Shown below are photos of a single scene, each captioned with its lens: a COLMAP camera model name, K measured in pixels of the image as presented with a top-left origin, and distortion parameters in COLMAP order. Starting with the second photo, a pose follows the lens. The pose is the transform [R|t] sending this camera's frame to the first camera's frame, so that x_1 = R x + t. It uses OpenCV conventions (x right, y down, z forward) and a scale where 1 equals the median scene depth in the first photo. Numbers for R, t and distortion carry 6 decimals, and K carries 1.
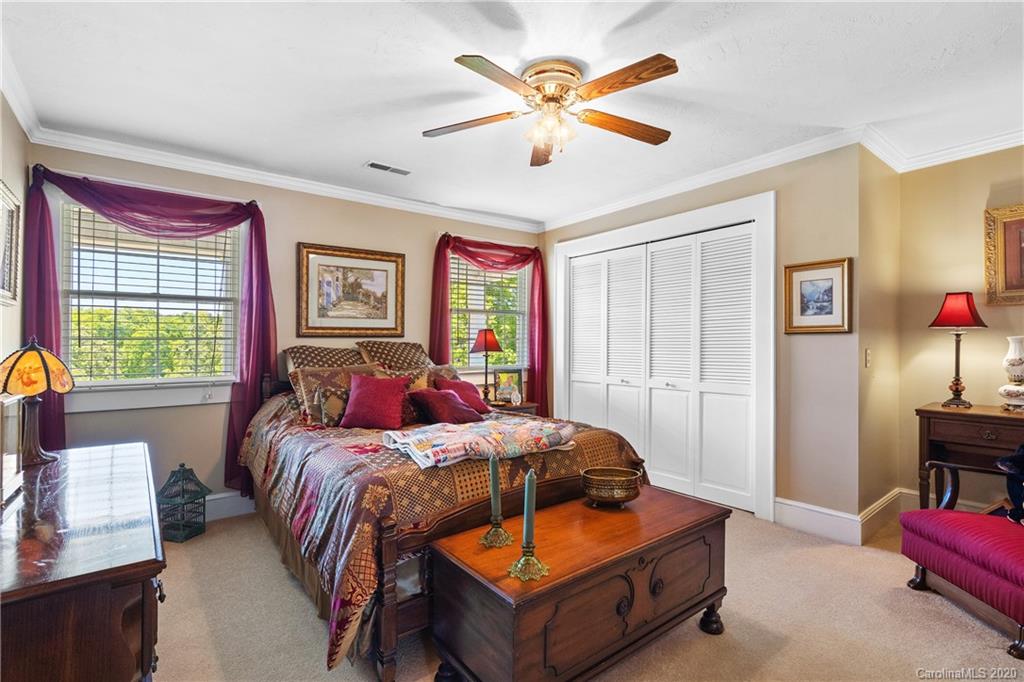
lens RADIAL K [[476.6, 0, 512.0], [0, 476.6, 341.0], [0, 0, 1]] dist [0.001036, 0.000033]
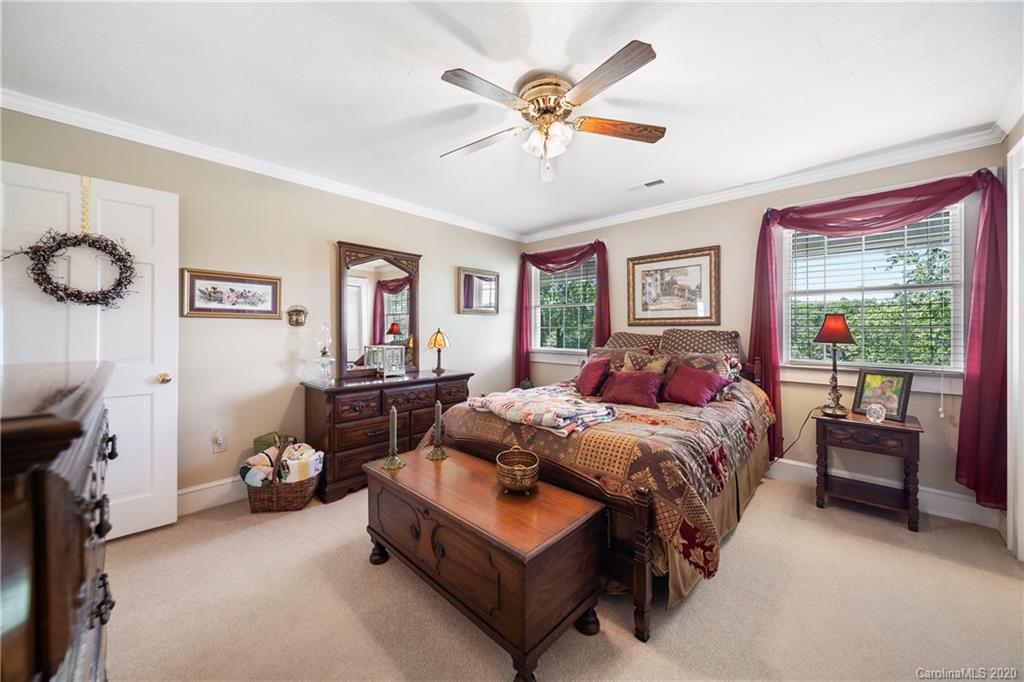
lens RADIAL K [[371.3, 0, 512.5], [0, 371.3, 325.2], [0, 0, 1]] dist [-0.000822, -0.000076]
pose [[0.147194, -0.006497, -0.989086, 0.540759], [0.000632, 0.999979, -0.006474, -0.003603], [0.989107, 0.000327, 0.147195, 0.469290]]
